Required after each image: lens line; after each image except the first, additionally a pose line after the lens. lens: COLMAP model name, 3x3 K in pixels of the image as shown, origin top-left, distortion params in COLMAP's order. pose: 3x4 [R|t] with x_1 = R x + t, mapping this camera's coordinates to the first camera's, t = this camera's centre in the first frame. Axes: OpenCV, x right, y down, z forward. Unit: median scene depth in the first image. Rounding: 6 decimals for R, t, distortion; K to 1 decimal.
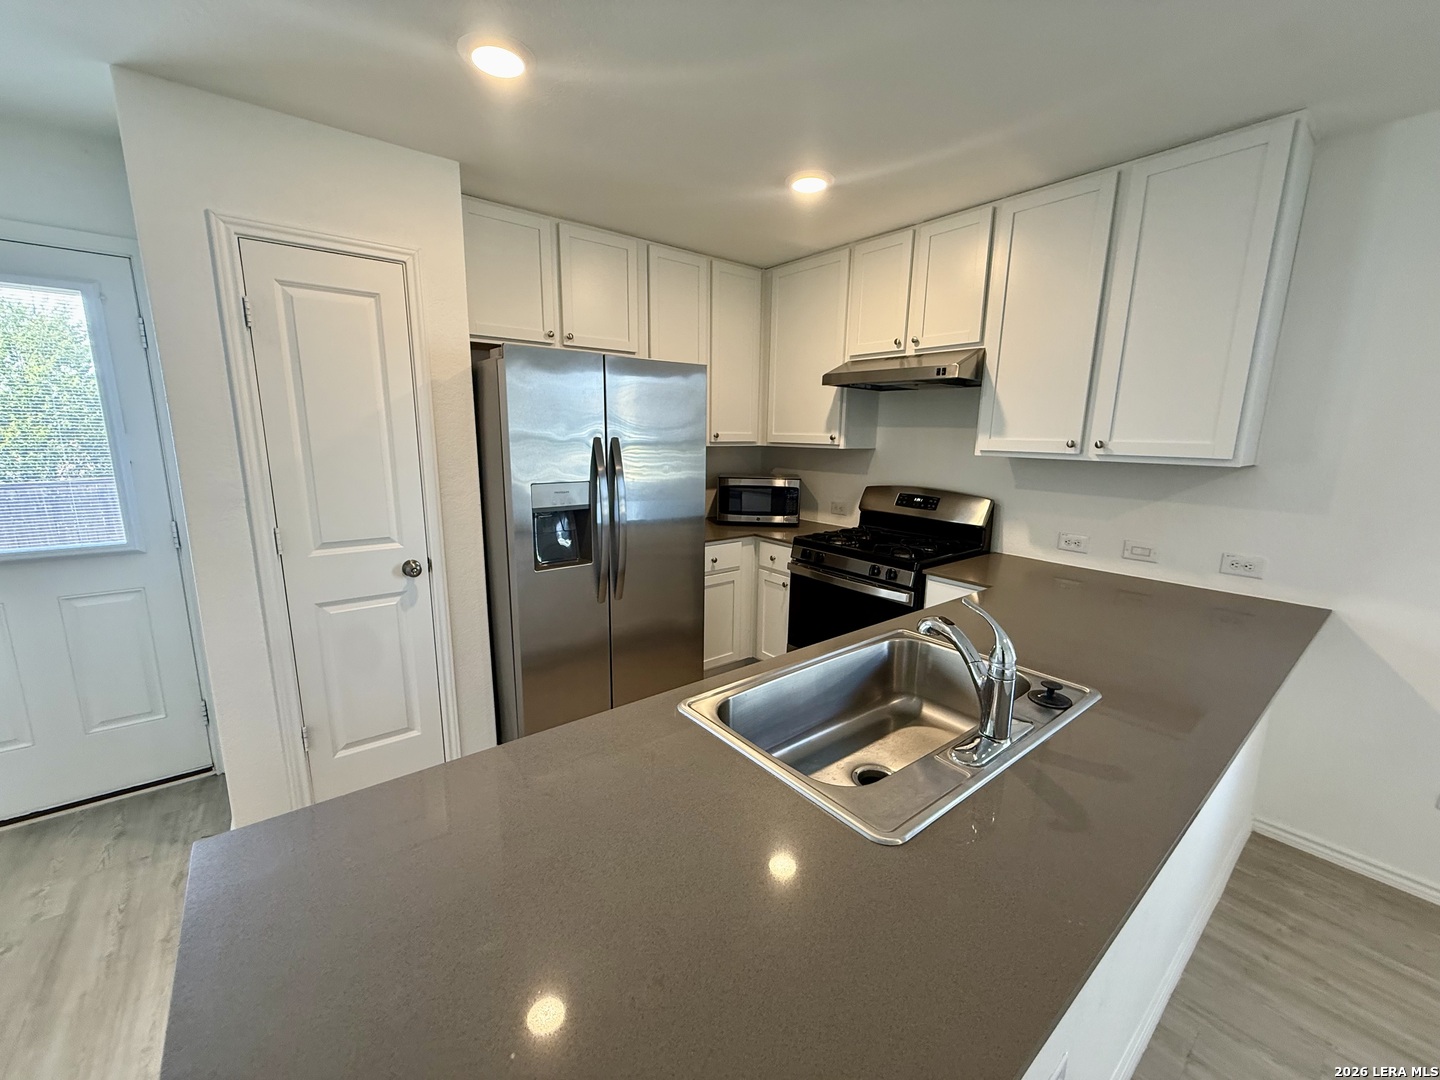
lens RADIAL K [[573.2, 0, 717.6], [0, 573.2, 540.9], [0, 0, 1]] dist [0.001234, -0.000232]
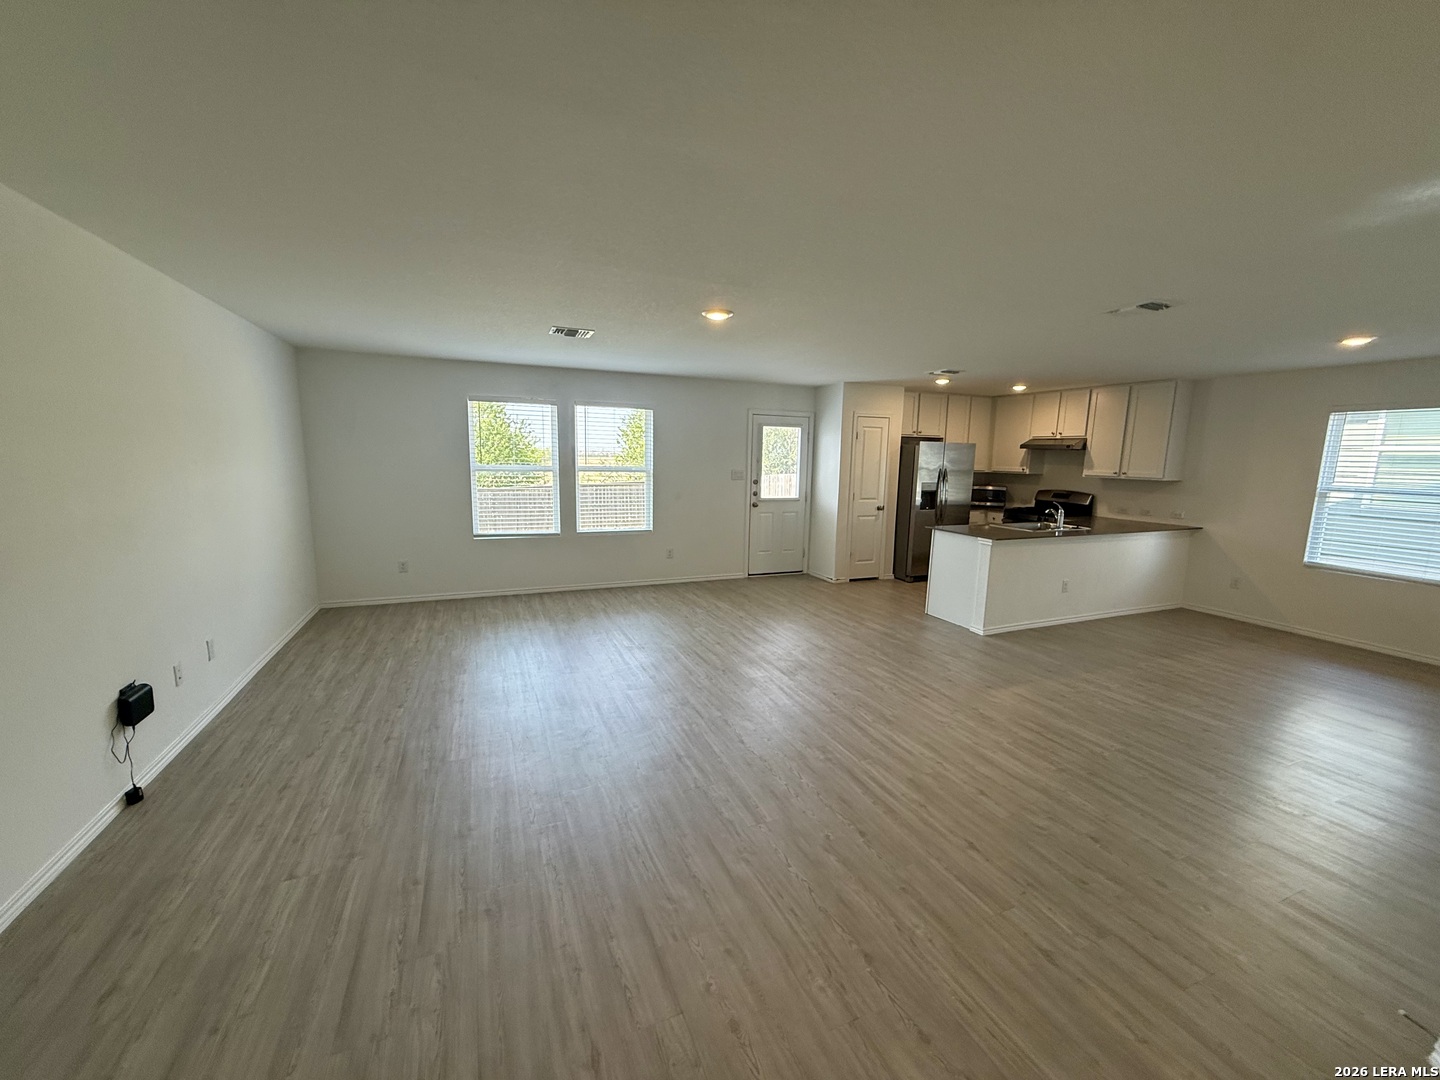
lens RADIAL K [[573.2, 0, 717.6], [0, 573.2, 540.9], [0, 0, 1]] dist [0.001234, -0.000232]
pose [[0.961740, 0.047184, -0.269871, -0.466041], [-0.059691, 0.997481, -0.038319, 0.362637], [0.267383, 0.052962, 0.962134, -2.070417]]
